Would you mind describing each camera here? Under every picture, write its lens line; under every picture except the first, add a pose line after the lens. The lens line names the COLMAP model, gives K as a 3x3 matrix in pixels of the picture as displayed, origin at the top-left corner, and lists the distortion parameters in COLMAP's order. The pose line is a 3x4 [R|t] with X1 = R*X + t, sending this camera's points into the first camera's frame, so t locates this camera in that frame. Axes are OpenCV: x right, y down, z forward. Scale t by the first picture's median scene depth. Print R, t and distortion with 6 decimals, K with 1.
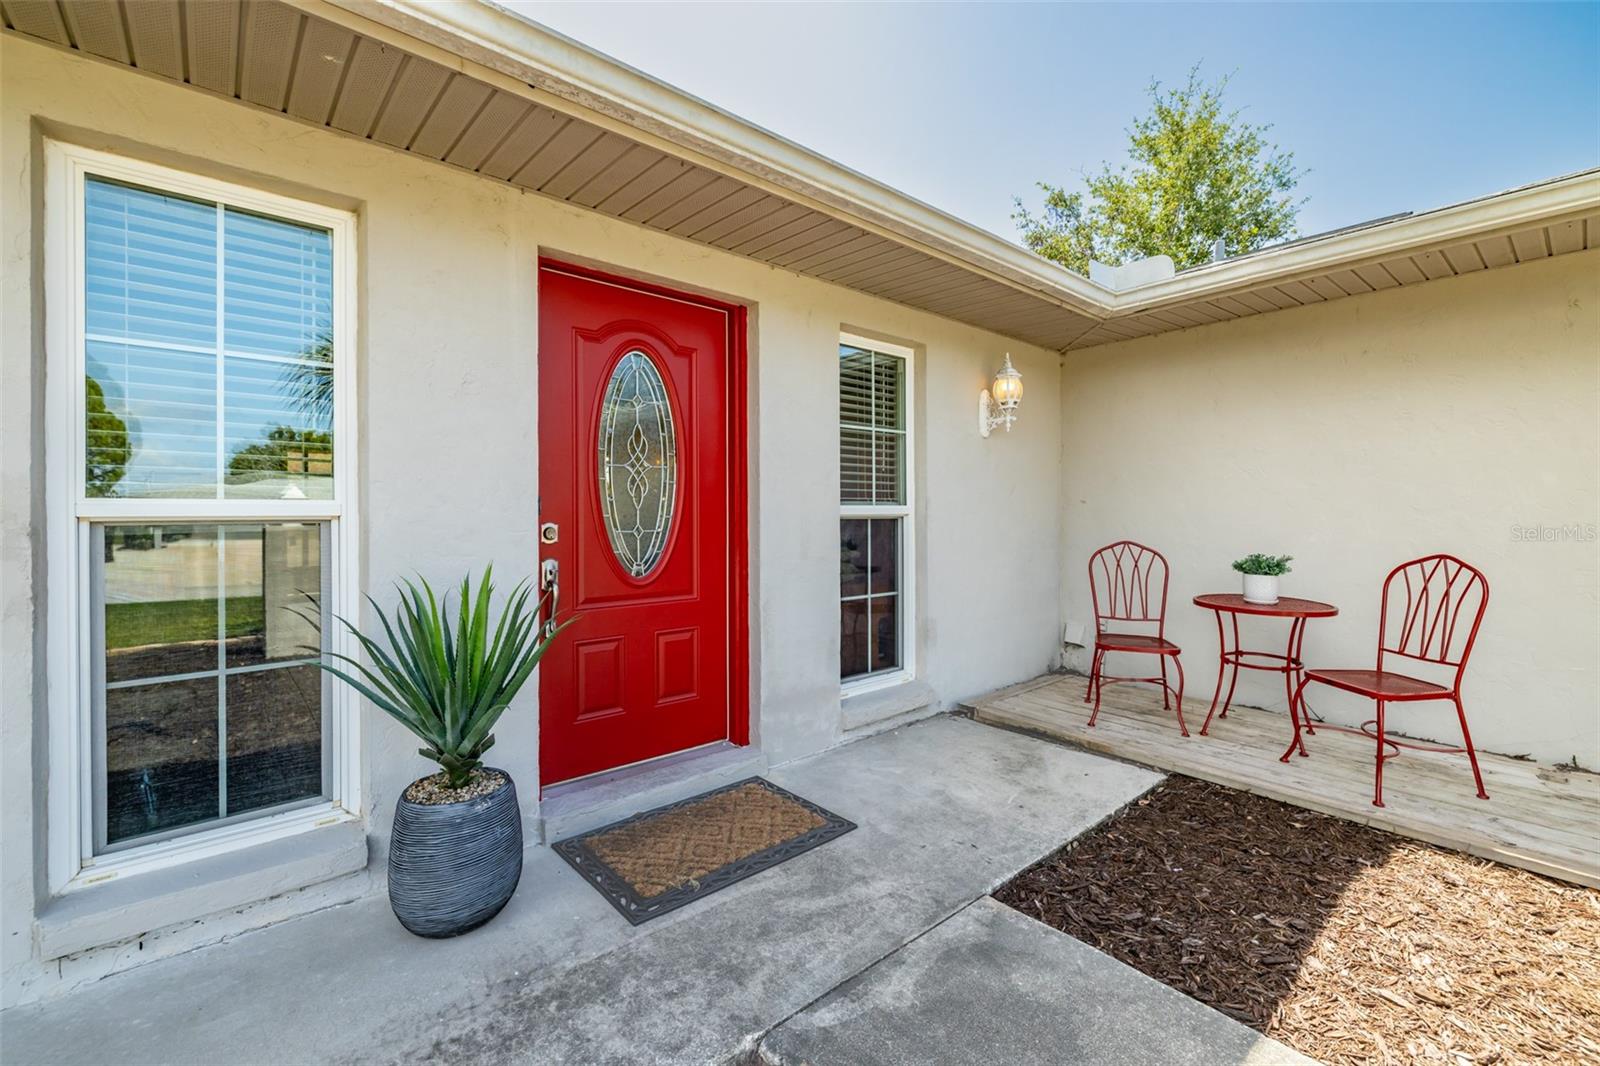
lens RADIAL K [[677.3, 0, 801.9], [0, 677.3, 512.9], [0, 0, 1]] dist [0.000049, 0.000330]
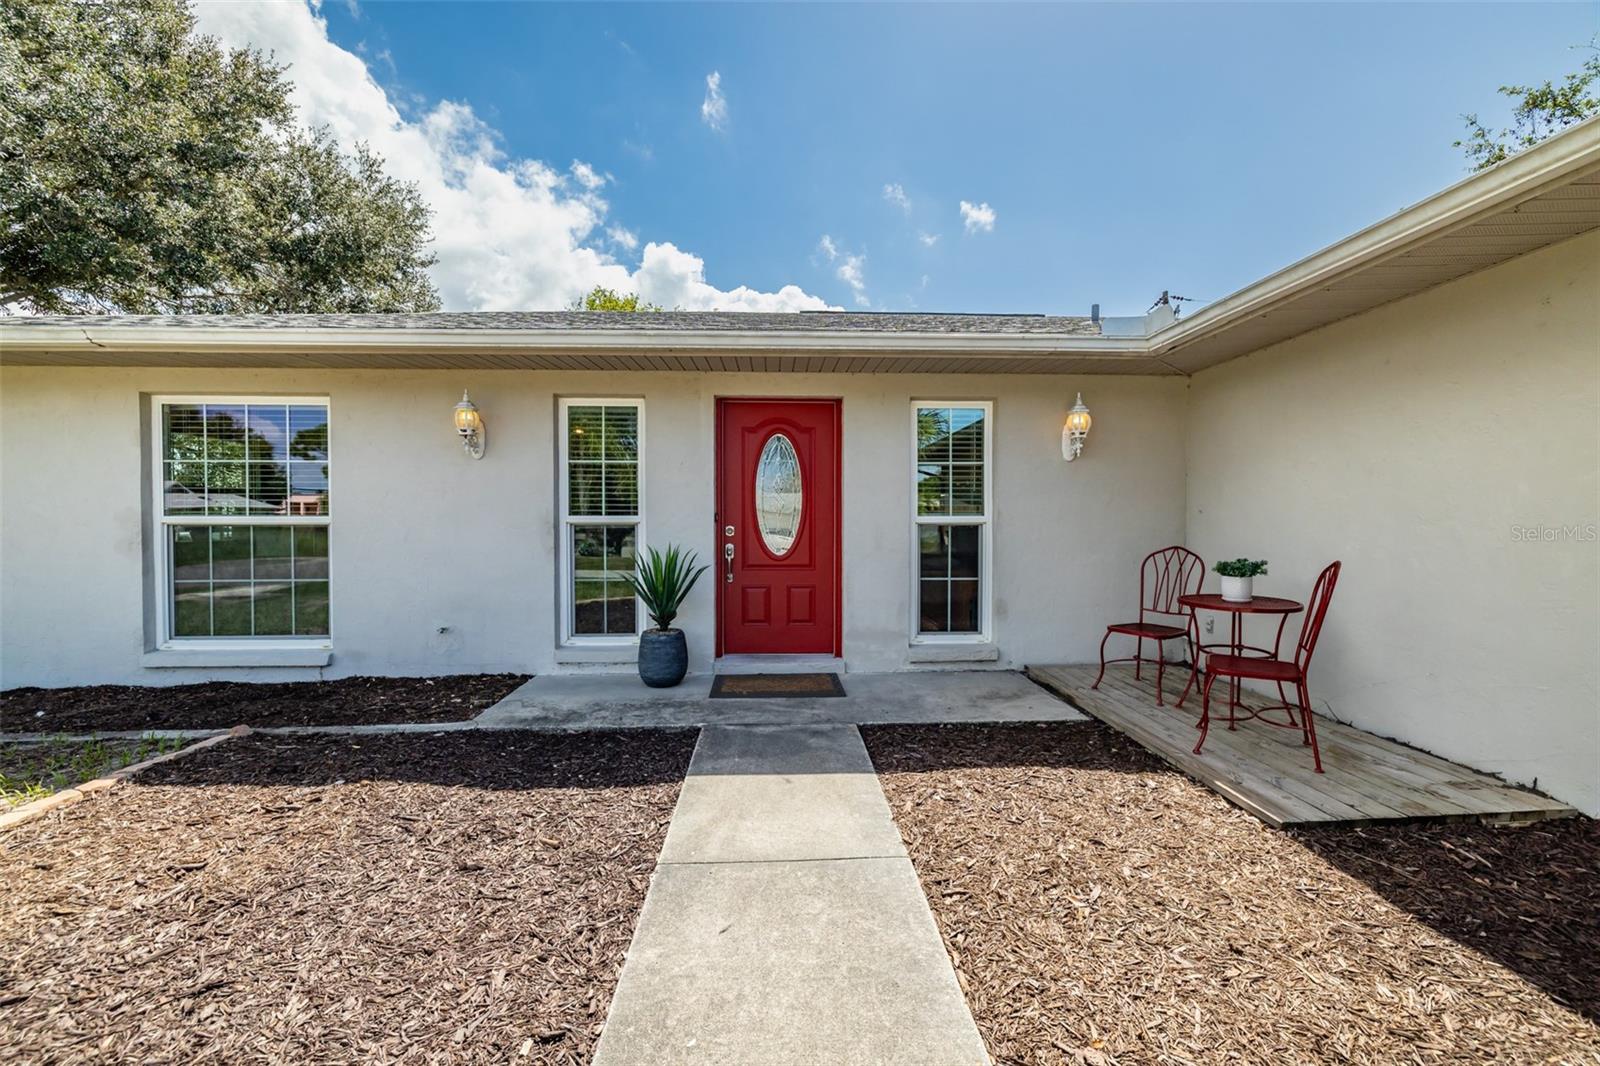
lens RADIAL K [[675.9, 0, 806.4], [0, 675.9, 531.0], [0, 0, 1]] dist [0.000595, 0.000188]
pose [[0.778733, 0.011607, -0.627248, 0.910173], [-0.001469, 0.999860, 0.016679, -0.003143], [0.627354, -0.012067, 0.778641, -0.370913]]
